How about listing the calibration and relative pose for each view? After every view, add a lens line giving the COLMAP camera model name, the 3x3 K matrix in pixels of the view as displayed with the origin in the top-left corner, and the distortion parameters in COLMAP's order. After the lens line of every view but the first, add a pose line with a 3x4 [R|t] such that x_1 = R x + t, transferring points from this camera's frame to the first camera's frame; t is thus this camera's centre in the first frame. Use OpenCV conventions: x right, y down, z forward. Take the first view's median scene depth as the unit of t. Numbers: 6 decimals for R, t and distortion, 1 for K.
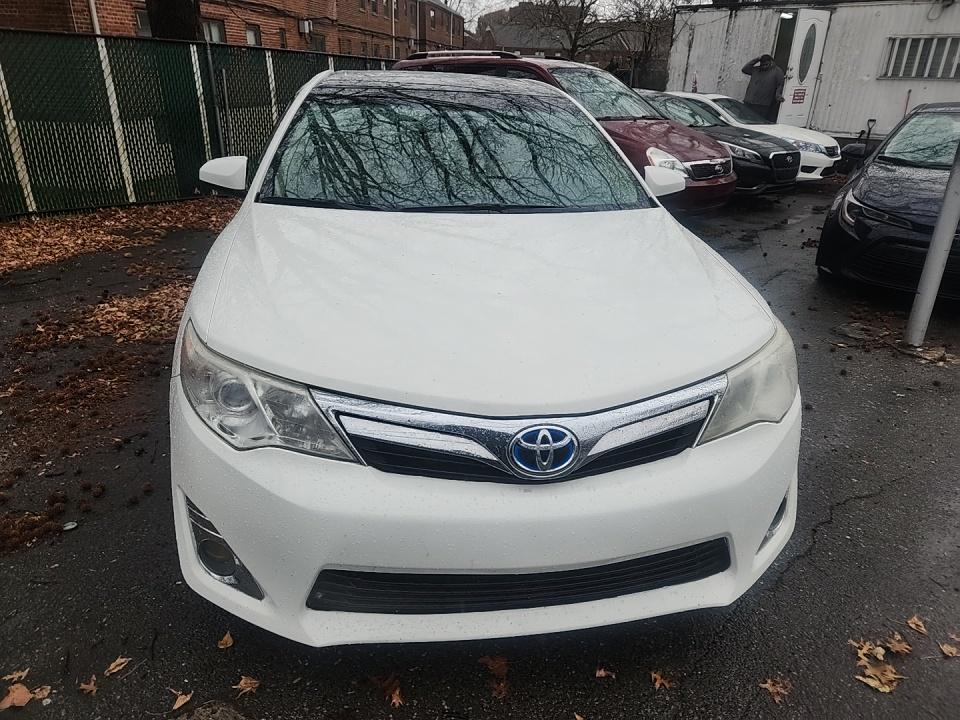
lens RADIAL K [[644.1, 0, 481.1], [0, 644.1, 380.2], [0, 0, 1]] dist [0.057746, -0.049239]
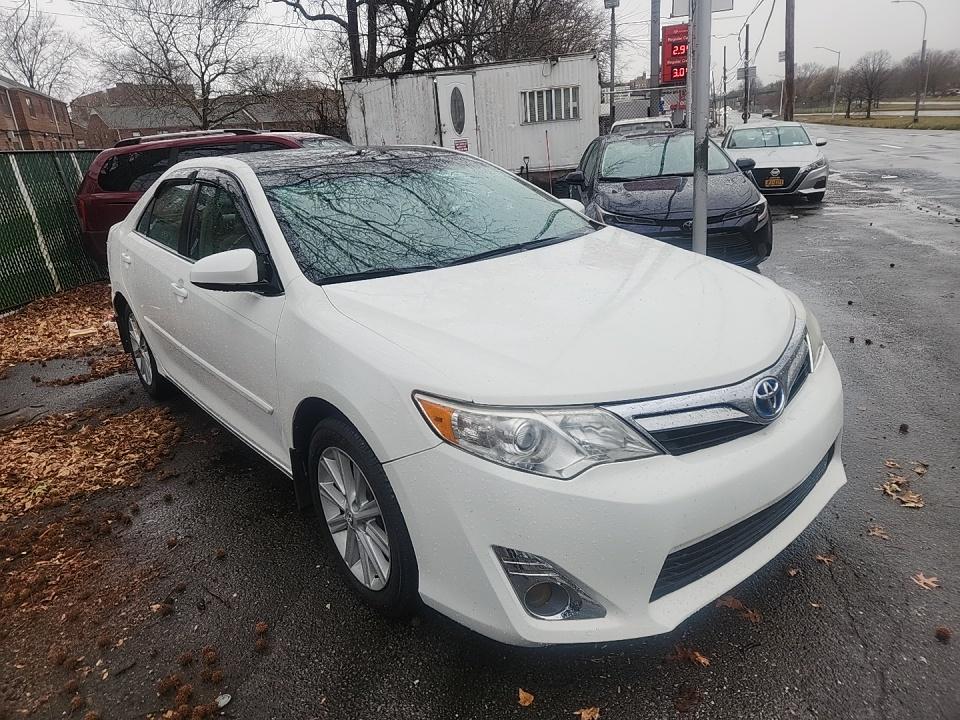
lens RADIAL K [[660.5, 0, 480.0], [0, 660.5, 360.0], [0, 0, 1]] dist [0.062641, -0.053780]
pose [[0.857198, -0.252761, 0.448691, -0.128771], [0.304894, 0.951245, -0.046618, -0.010094], [-0.415032, 0.176764, 0.892470, 0.006212]]
